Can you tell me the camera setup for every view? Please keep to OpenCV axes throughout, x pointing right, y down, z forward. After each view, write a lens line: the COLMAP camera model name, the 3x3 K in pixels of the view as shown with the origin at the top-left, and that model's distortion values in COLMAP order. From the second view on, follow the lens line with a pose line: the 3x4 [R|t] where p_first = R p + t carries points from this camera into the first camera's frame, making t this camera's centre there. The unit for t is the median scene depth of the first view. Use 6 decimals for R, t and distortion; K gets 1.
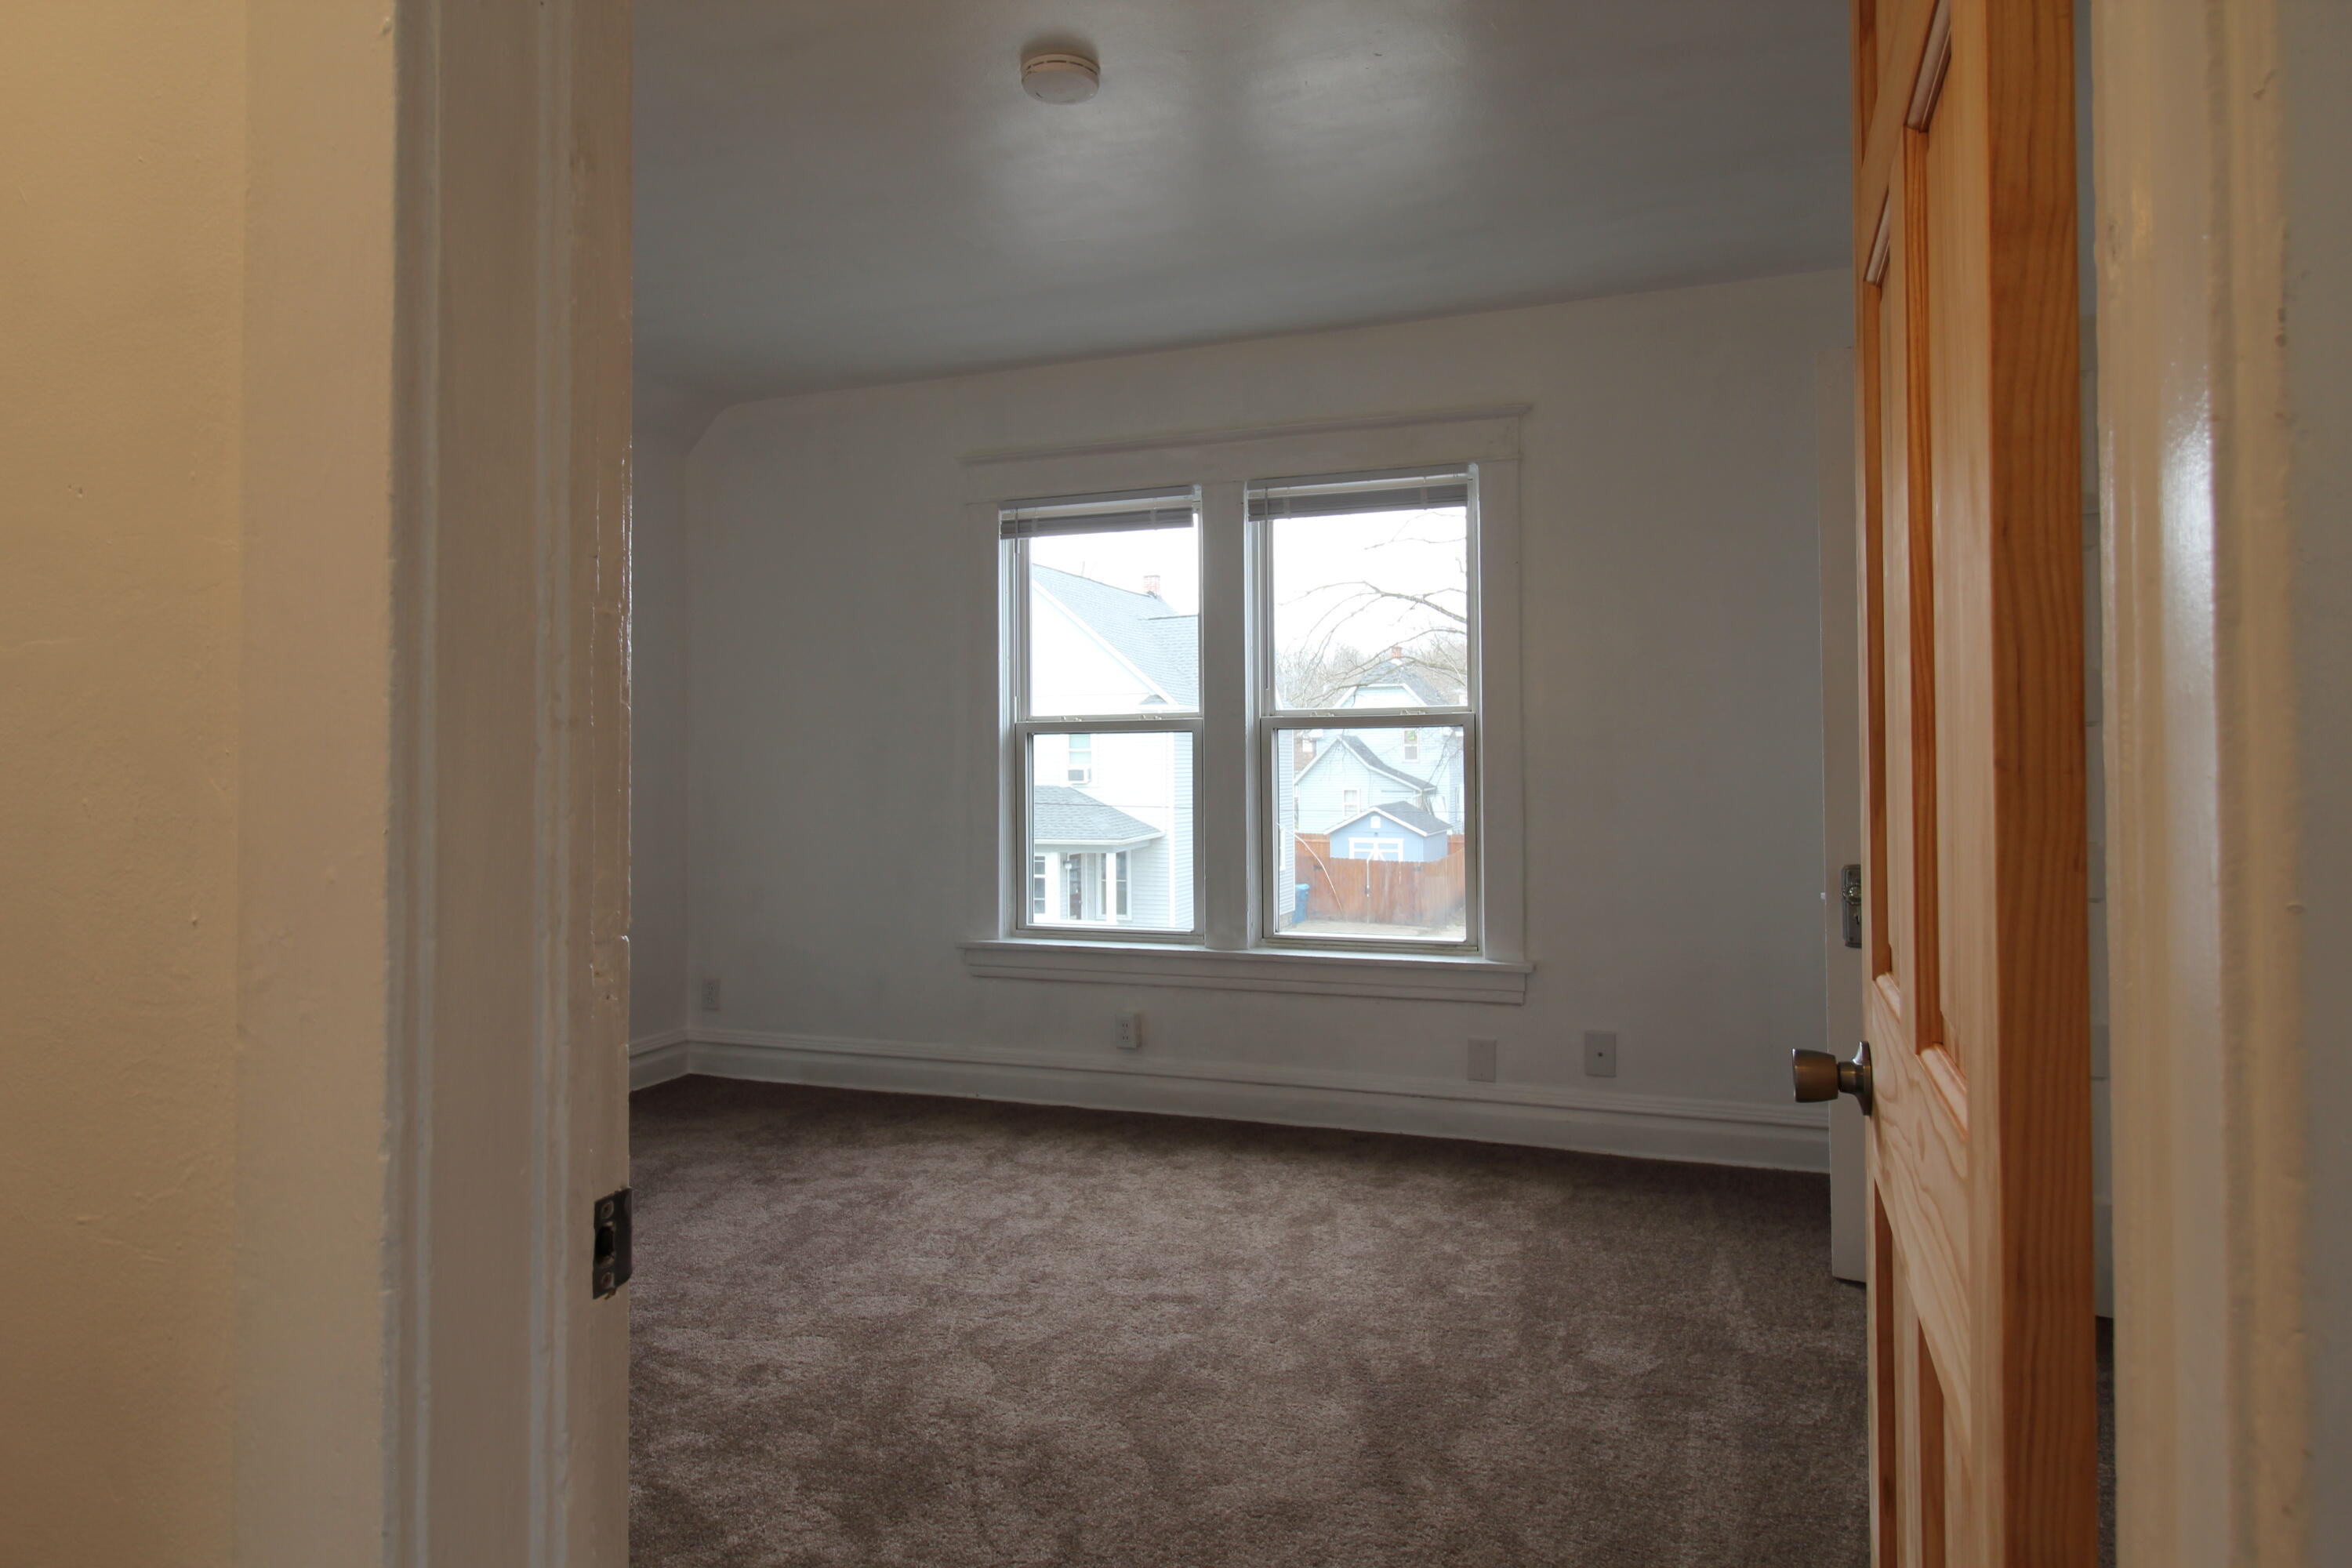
lens RADIAL K [[1352.0, 0, 1179.2], [0, 1352.0, 745.6], [0, 0, 1]] dist [0.000405, -0.000207]
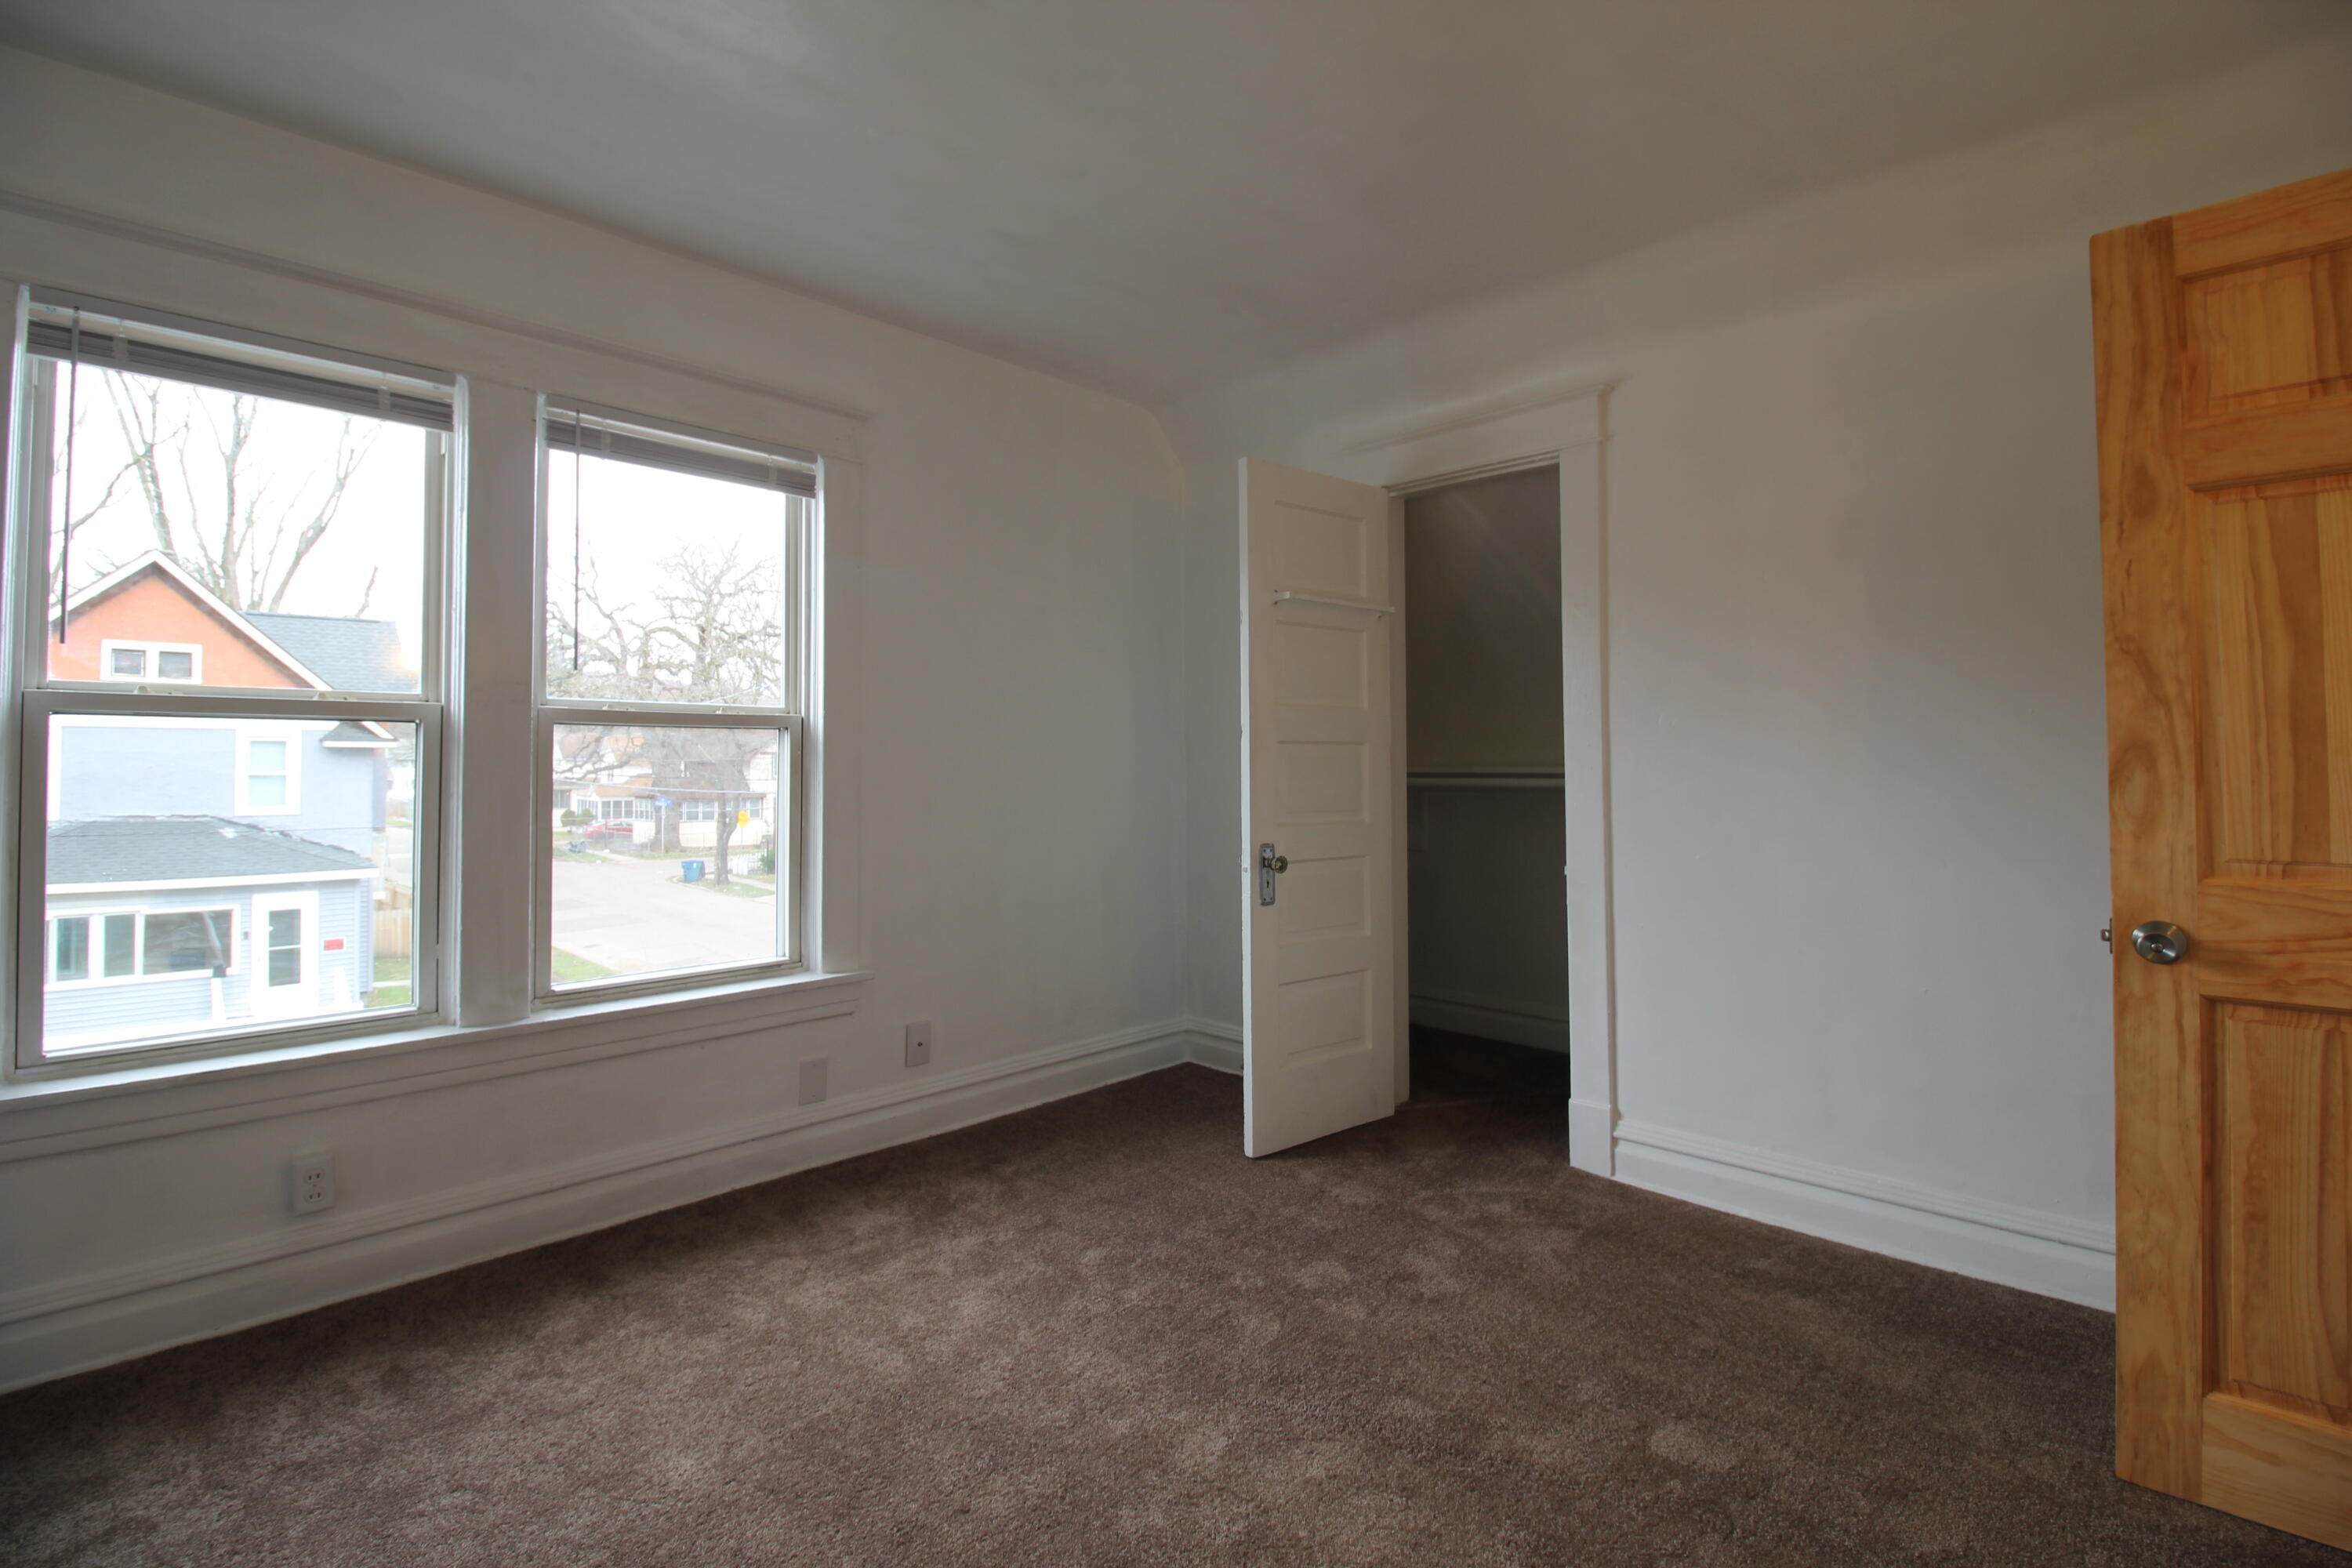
lens RADIAL K [[1082.0, 0, 1172.2], [0, 1082.0, 739.9], [0, 0, 1]] dist [-0.009419, -0.007541]
pose [[0.387257, 0.024147, 0.921656, -0.379123], [-0.023630, 0.999589, -0.016260, -0.001671], [-0.921669, -0.015482, 0.387668, 0.464644]]
